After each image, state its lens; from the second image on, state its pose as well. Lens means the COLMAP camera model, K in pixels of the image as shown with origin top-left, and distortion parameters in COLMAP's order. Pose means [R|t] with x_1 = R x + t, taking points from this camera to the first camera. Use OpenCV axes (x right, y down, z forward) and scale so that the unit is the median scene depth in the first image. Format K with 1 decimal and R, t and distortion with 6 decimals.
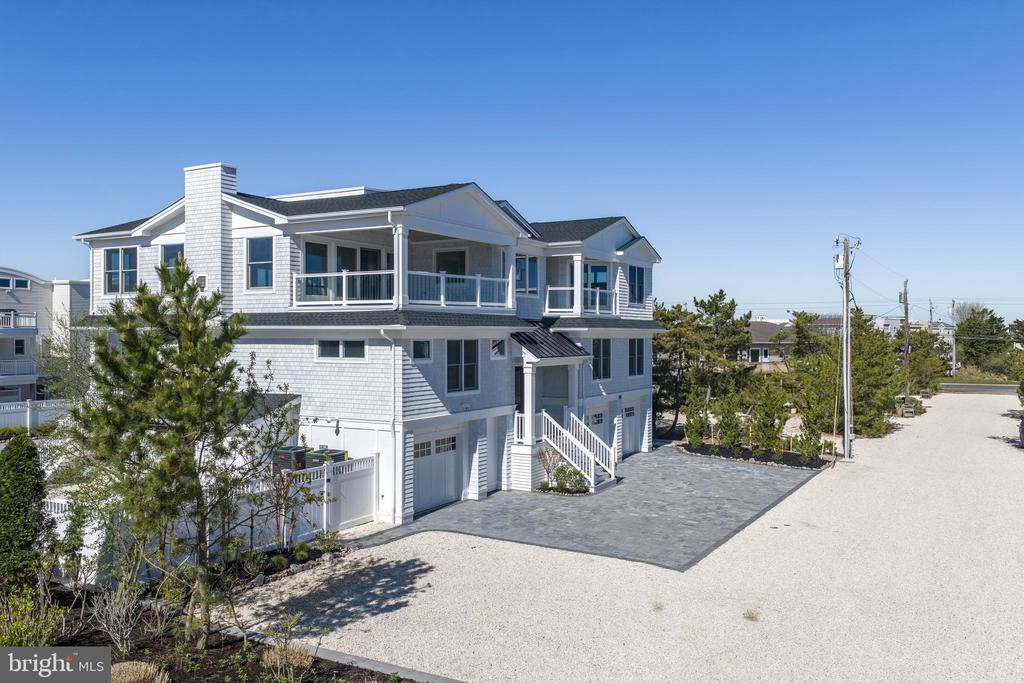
lens RADIAL K [[853.8, 0, 512.0], [0, 853.8, 341.5], [0, 0, 1]] dist [0.015904, -0.010504]
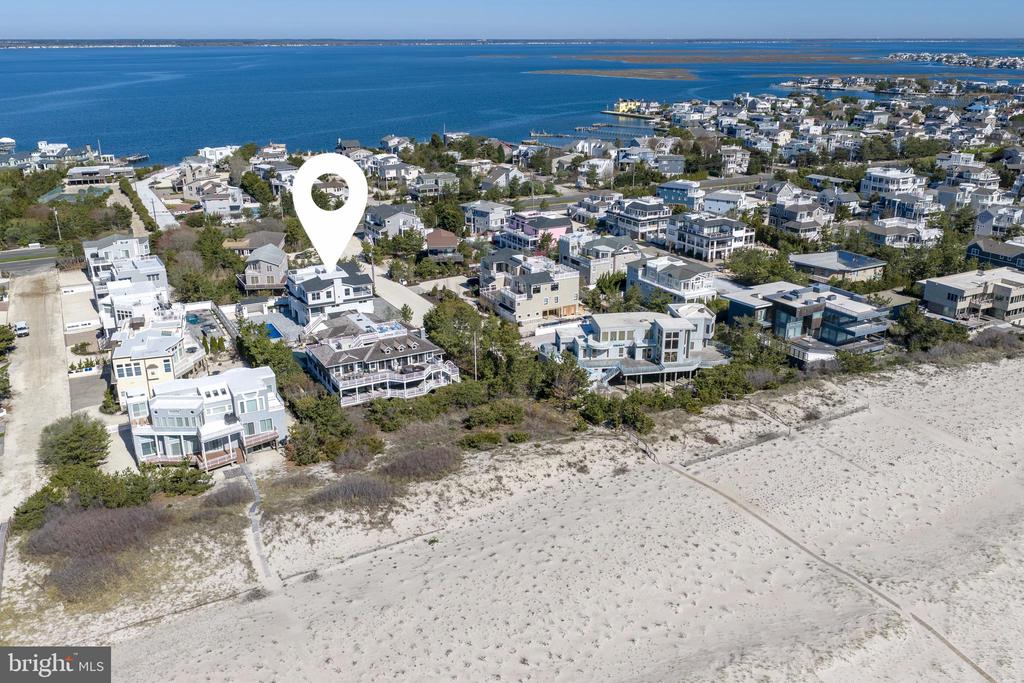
lens RADIAL K [[853.8, 0, 512.0], [0, 853.8, 341.5], [0, 0, 1]] dist [0.015904, -0.010504]
pose [[0.542021, -0.287377, 0.789701, -4.970134], [0.014865, 0.942844, 0.332903, -1.928282], [-0.840233, -0.168701, 0.515313, -3.598989]]
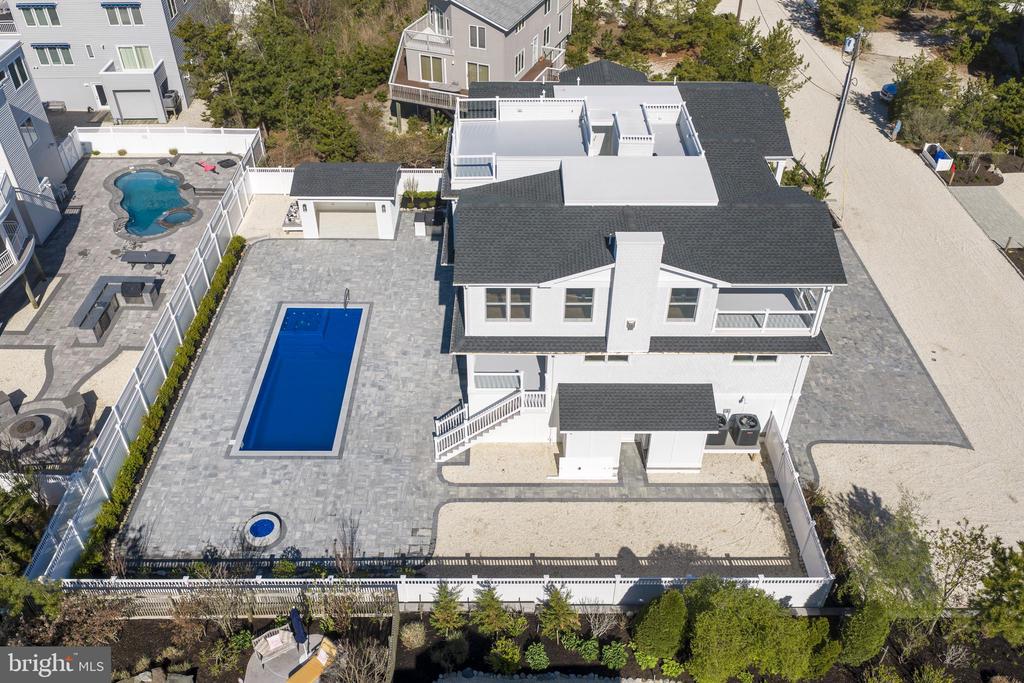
lens RADIAL K [[852.2, 0, 510.9], [0, 852.2, 351.4], [0, 0, 1]] dist [0.000754, -0.010912]
pose [[0.871451, -0.311186, 0.379125, -0.979055], [0.002822, 0.776132, 0.630564, -0.797551], [-0.490474, -0.548436, 0.677239, 0.253030]]
